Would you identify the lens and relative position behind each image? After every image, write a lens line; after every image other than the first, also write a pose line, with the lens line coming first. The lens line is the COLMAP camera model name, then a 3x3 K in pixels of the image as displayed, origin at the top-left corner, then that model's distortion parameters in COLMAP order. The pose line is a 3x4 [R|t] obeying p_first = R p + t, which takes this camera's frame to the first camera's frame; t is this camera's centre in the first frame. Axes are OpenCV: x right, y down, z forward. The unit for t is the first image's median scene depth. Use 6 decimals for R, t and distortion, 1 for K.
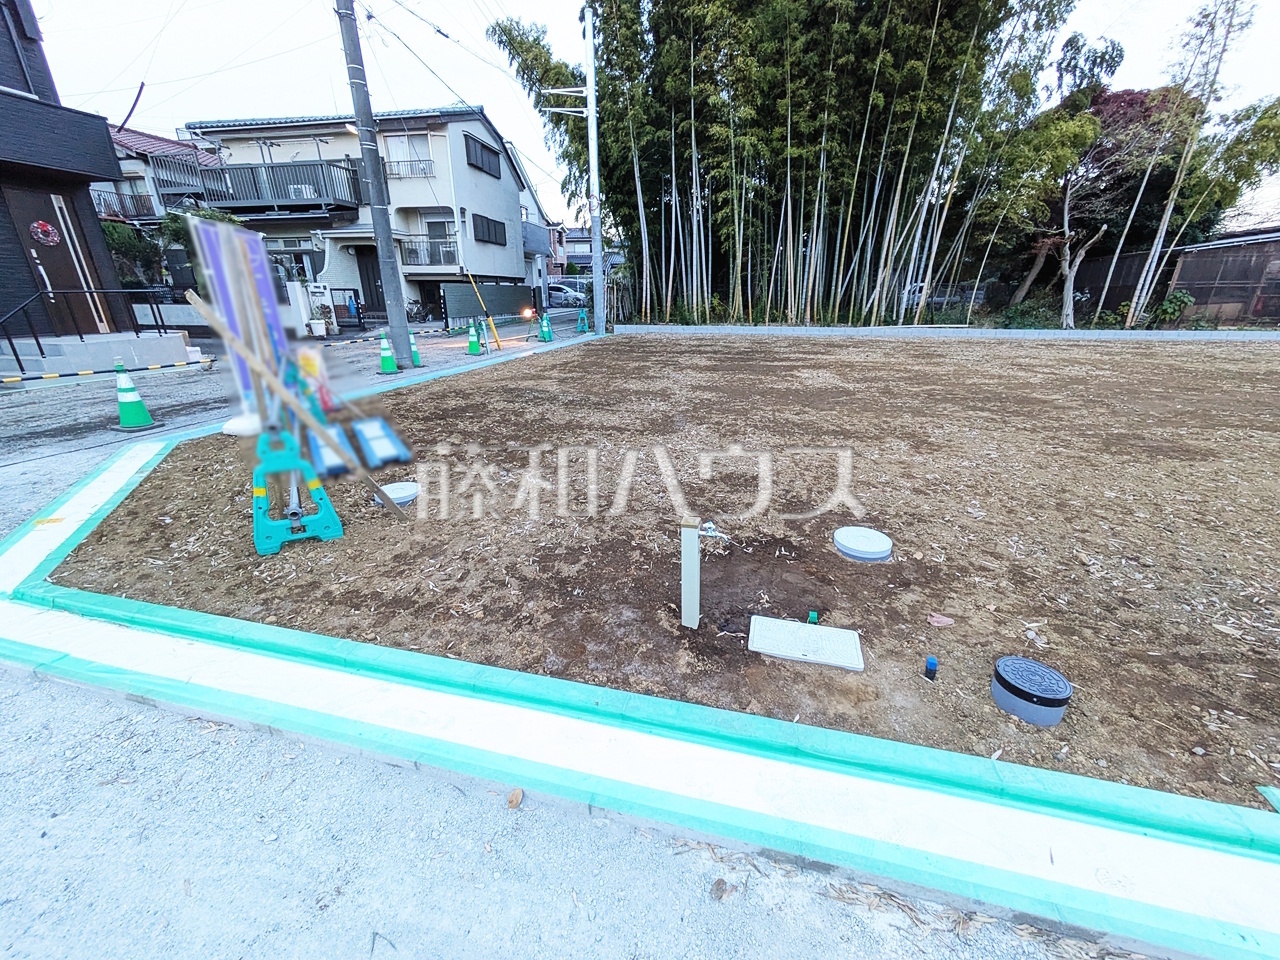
lens RADIAL K [[504.2, 0, 641.3], [0, 504.2, 476.1], [0, 0, 1]] dist [0.001663, 0.000951]
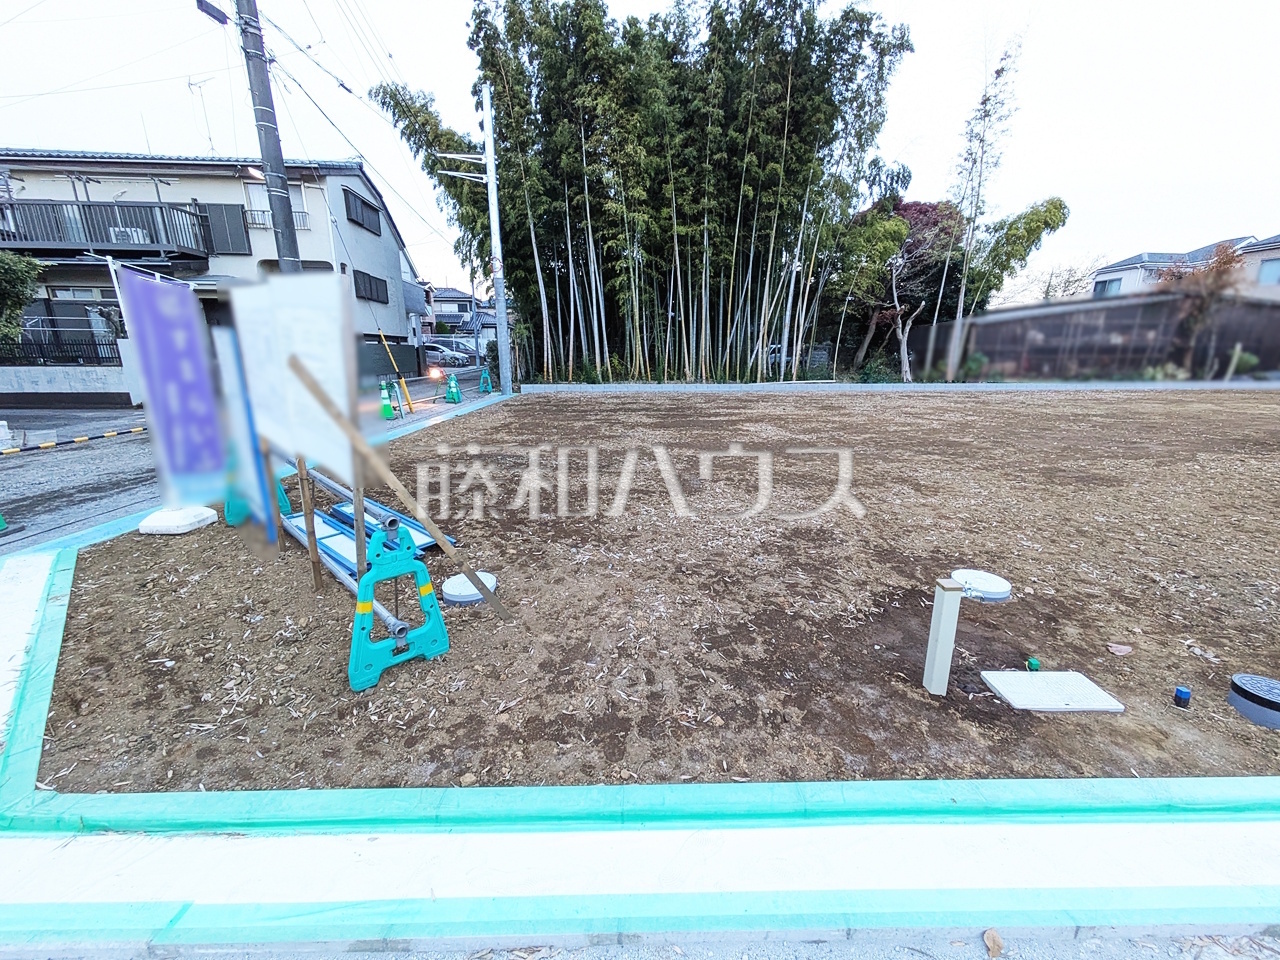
lens RADIAL K [[504.2, 0, 641.3], [0, 504.2, 476.1], [0, 0, 1]] dist [0.001663, 0.000951]
pose [[0.965112, -0.059887, 0.254895, -0.092642], [0.086894, 0.991578, -0.096036, -0.009811], [-0.246997, 0.114834, 0.962188, 0.022802]]
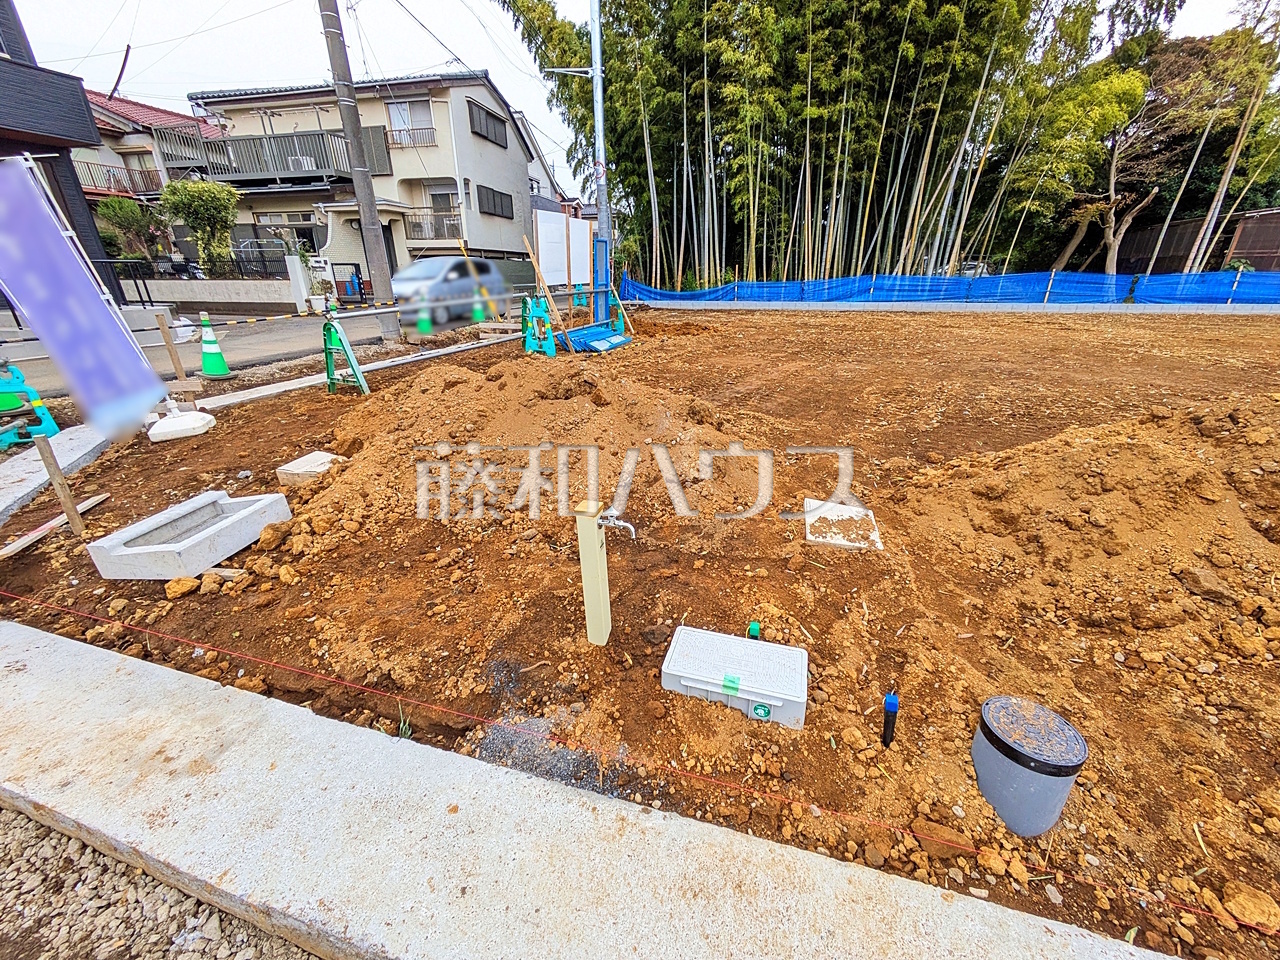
lens RADIAL K [[504.2, 0, 641.3], [0, 504.2, 476.1], [0, 0, 1]] dist [0.001663, 0.000951]
pose [[0.999213, 0.010374, -0.038288, 0.025698], [-0.009039, 0.999351, 0.034875, 0.001416], [0.038625, -0.034502, 0.998658, 0.030056]]
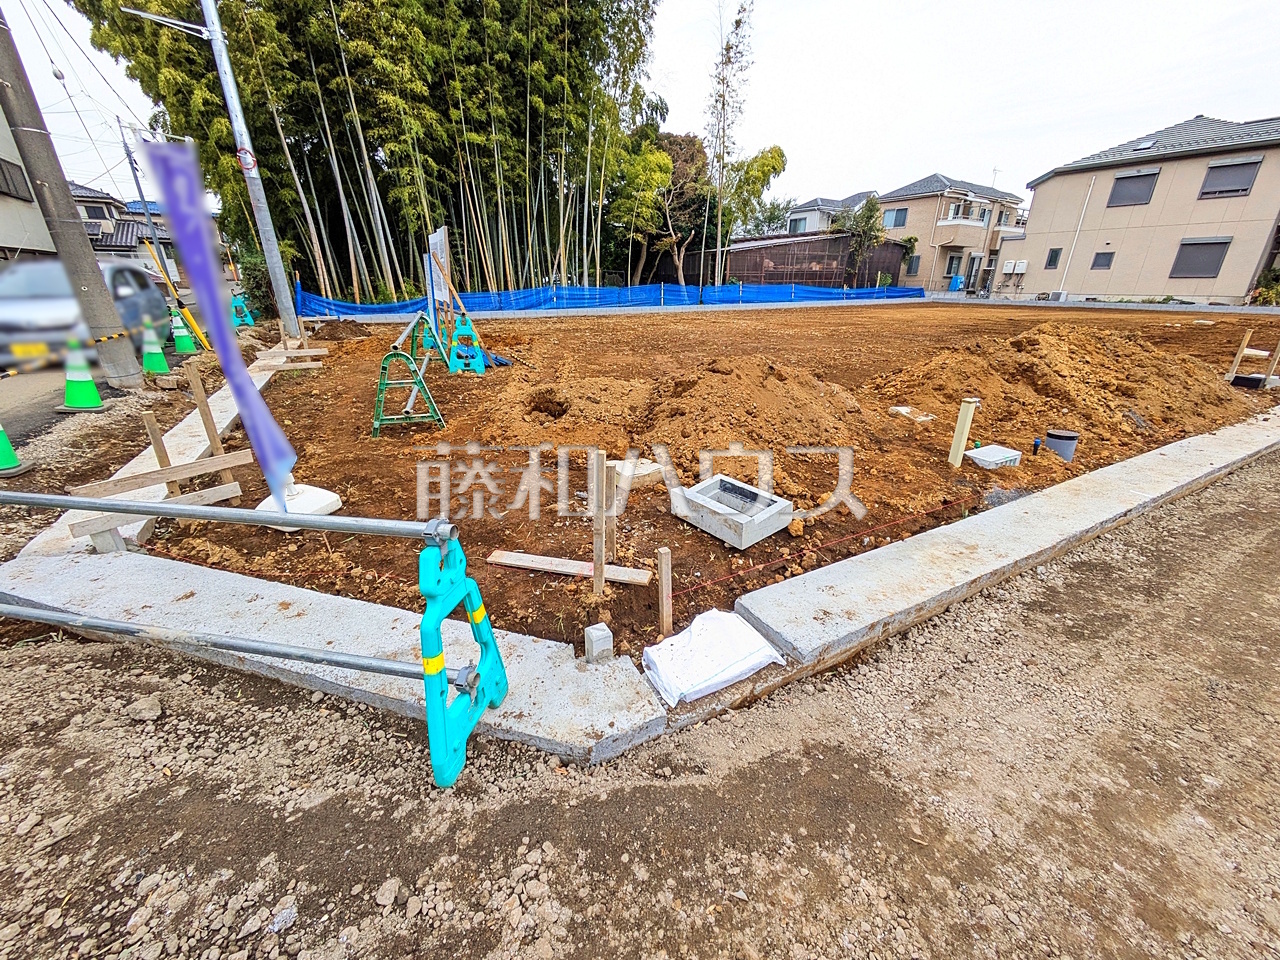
lens RADIAL K [[504.2, 0, 641.3], [0, 504.2, 476.1], [0, 0, 1]] dist [0.001663, 0.000951]
pose [[0.731594, -0.246848, 0.635481, -0.252451], [0.232090, 0.966647, 0.108295, -0.015176], [-0.641019, 0.068261, 0.764484, 0.050848]]
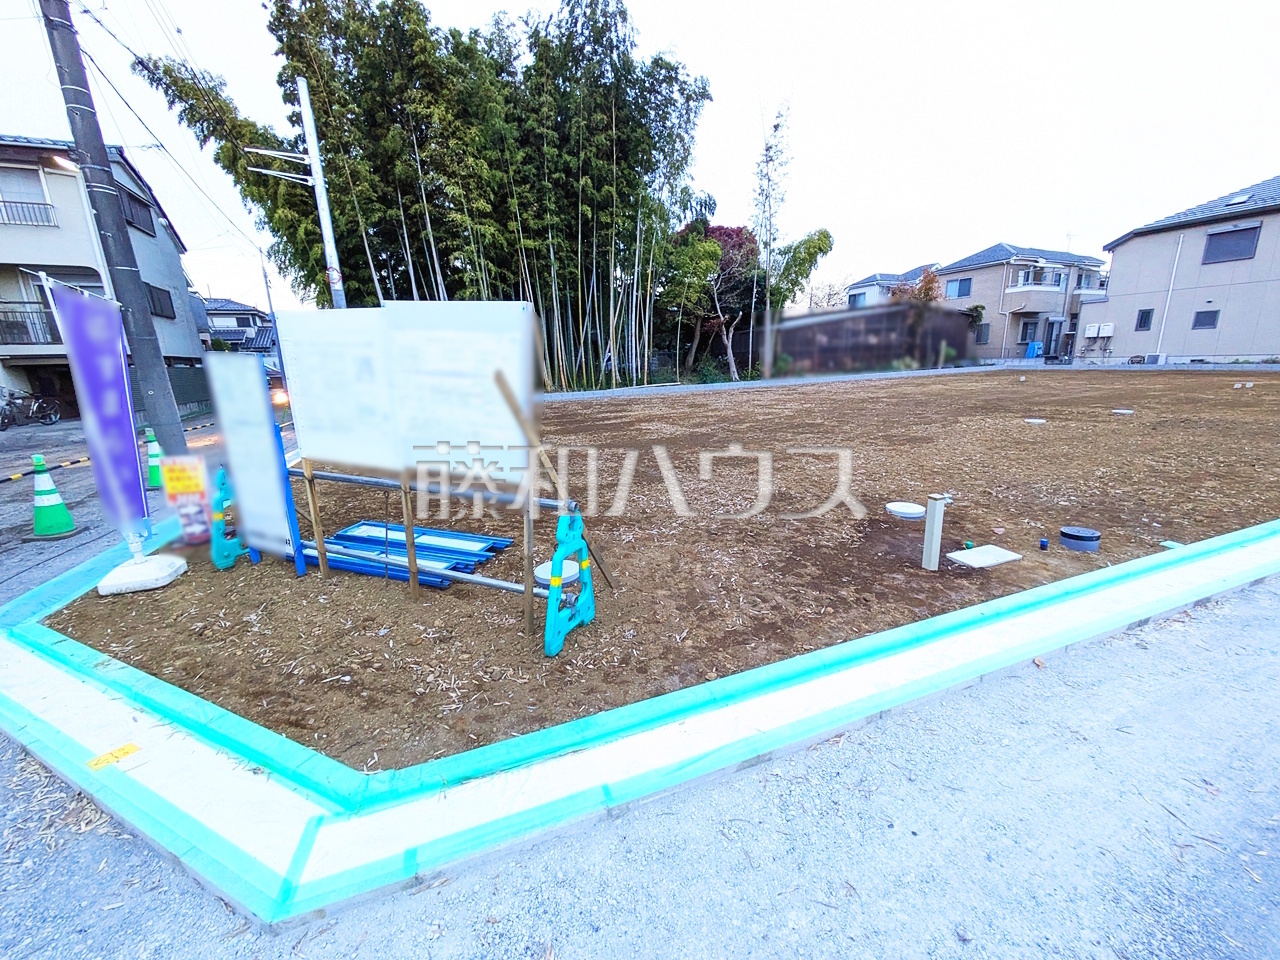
lens RADIAL K [[504.2, 0, 641.3], [0, 504.2, 476.1], [0, 0, 1]] dist [0.001663, 0.000951]
pose [[0.817659, -0.158771, 0.553377, -0.191952], [0.230129, 0.971223, -0.061377, -0.010770], [-0.527707, 0.177533, 0.830666, 0.023070]]
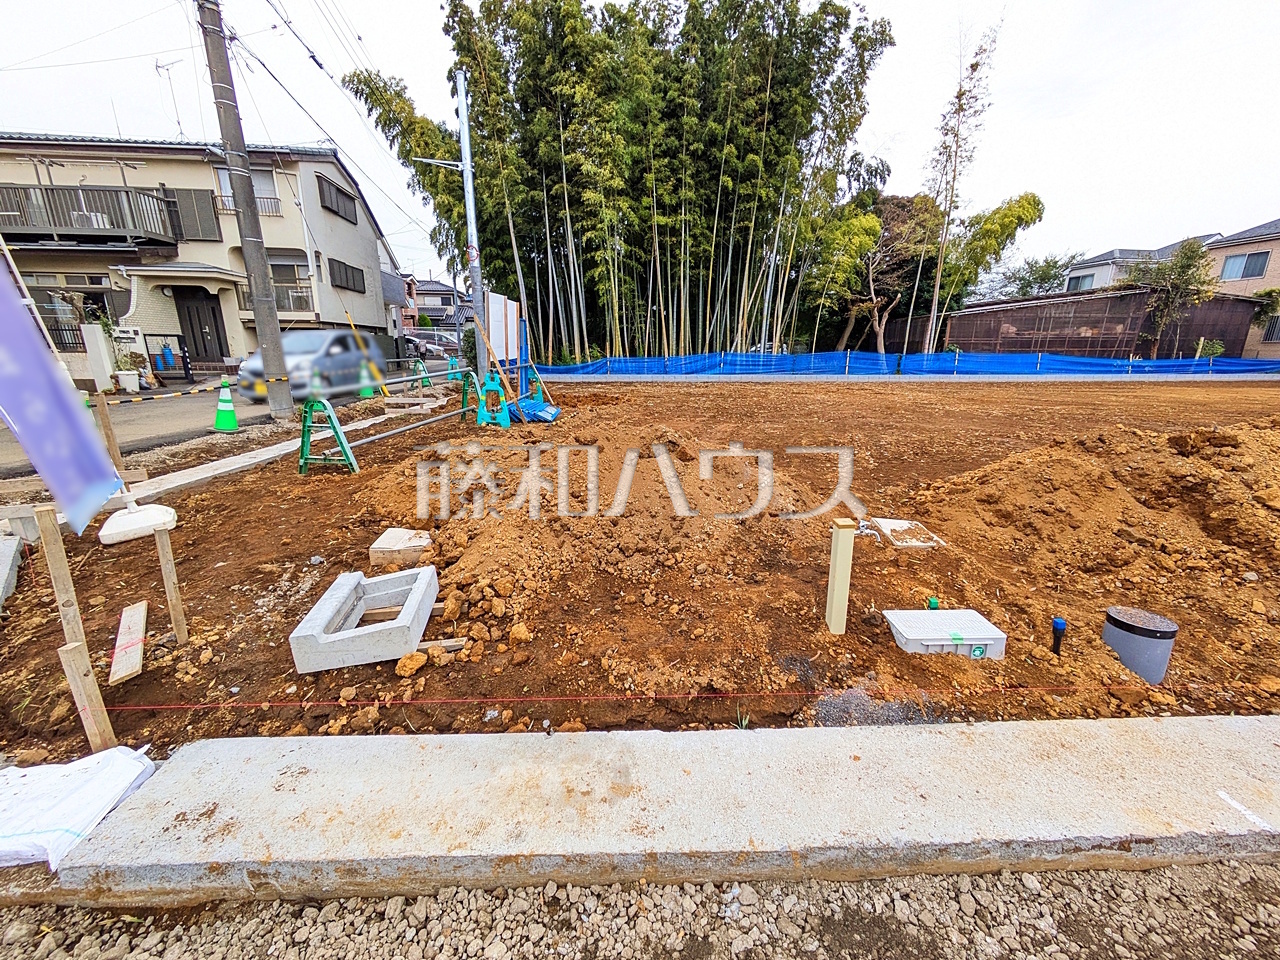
lens RADIAL K [[504.2, 0, 641.3], [0, 504.2, 476.1], [0, 0, 1]] dist [0.001663, 0.000951]
pose [[0.959024, -0.064355, 0.275921, -0.075335], [0.091581, 0.991995, -0.086939, 0.005674], [-0.268117, 0.108646, 0.957241, 0.014313]]
